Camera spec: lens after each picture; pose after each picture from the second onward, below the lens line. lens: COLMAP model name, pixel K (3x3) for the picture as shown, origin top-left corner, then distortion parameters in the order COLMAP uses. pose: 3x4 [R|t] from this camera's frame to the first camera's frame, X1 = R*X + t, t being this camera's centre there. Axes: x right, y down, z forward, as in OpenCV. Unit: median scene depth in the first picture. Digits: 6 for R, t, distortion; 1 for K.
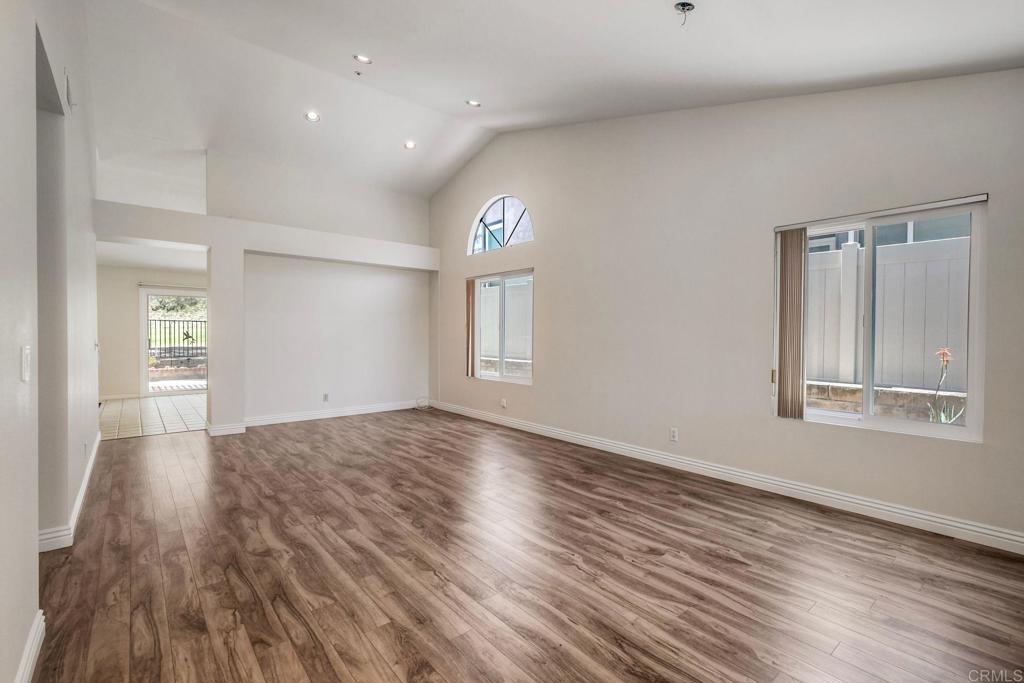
lens RADIAL K [[456.8, 0, 513.0], [0, 456.8, 341.0], [0, 0, 1]] dist [0.000528, 0.002104]
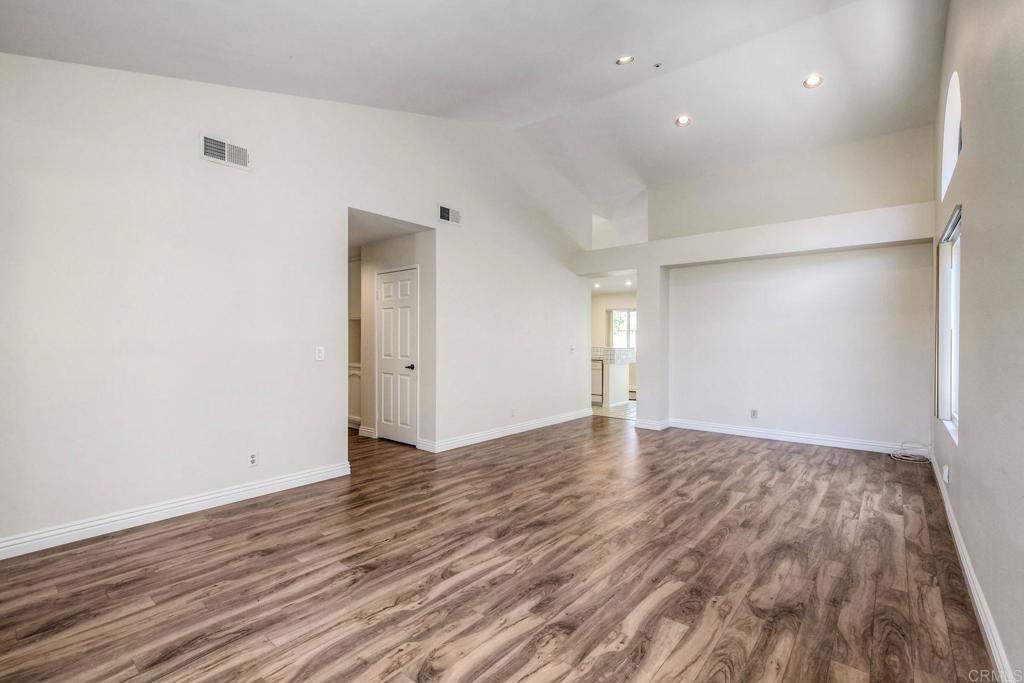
lens RADIAL K [[456.8, 0, 513.0], [0, 456.8, 341.0], [0, 0, 1]] dist [0.000528, 0.002104]
pose [[0.175930, -0.002848, -0.984398, 0.737563], [-0.014388, 0.999882, -0.005465, -0.008854], [0.984297, 0.015125, 0.175869, 0.754899]]
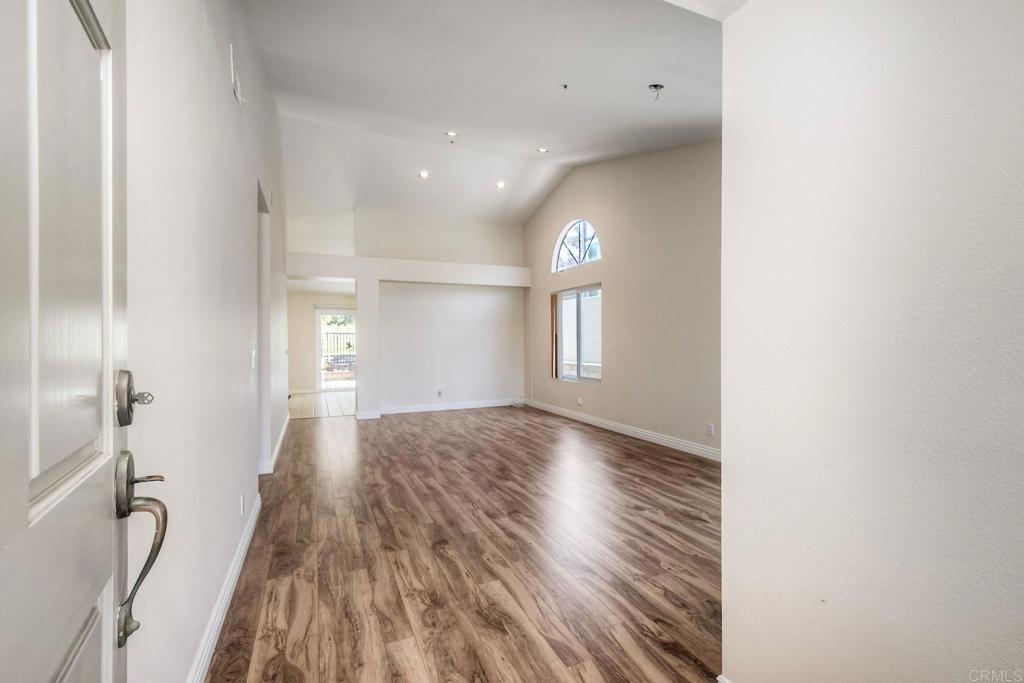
lens RADIAL K [[456.8, 0, 513.0], [0, 456.8, 341.0], [0, 0, 1]] dist [0.000528, 0.002104]
pose [[0.959408, -0.011152, -0.281802, 0.256925], [0.006508, 0.999827, -0.017411, 0.006898], [0.281947, 0.014870, 0.959315, -0.260958]]
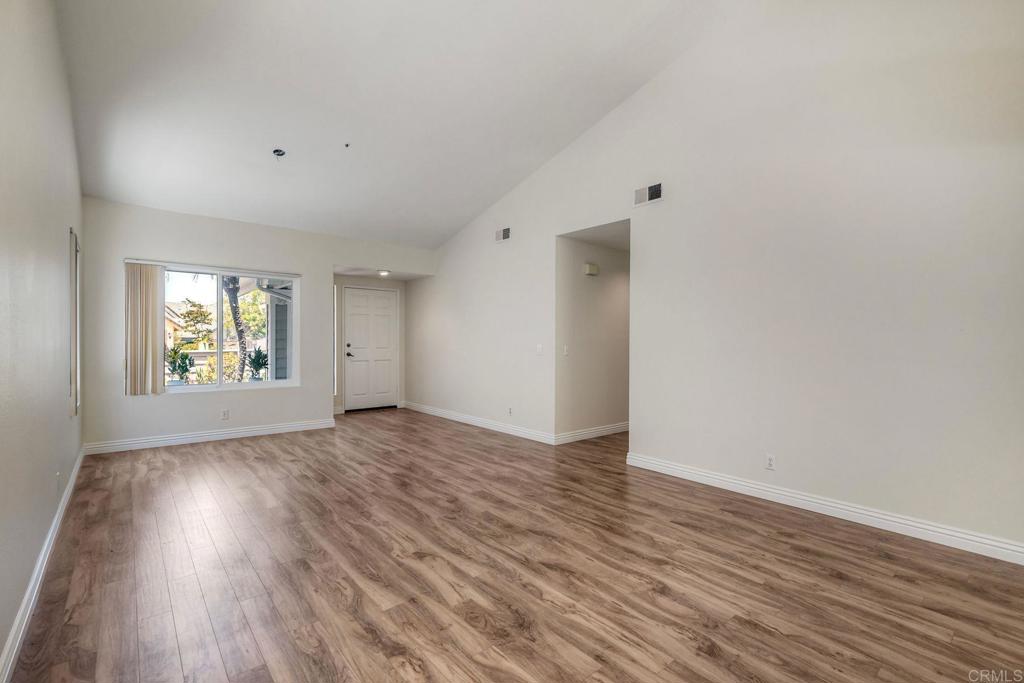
lens RADIAL K [[459.1, 0, 512.0], [0, 459.1, 341.5], [0, 0, 1]] dist [0.016903, -0.000260]
pose [[-0.999937, -0.010520, -0.003826, -0.399870], [-0.010586, 0.999791, 0.017502, -0.032423], [0.003641, 0.017542, -0.999840, 2.109079]]
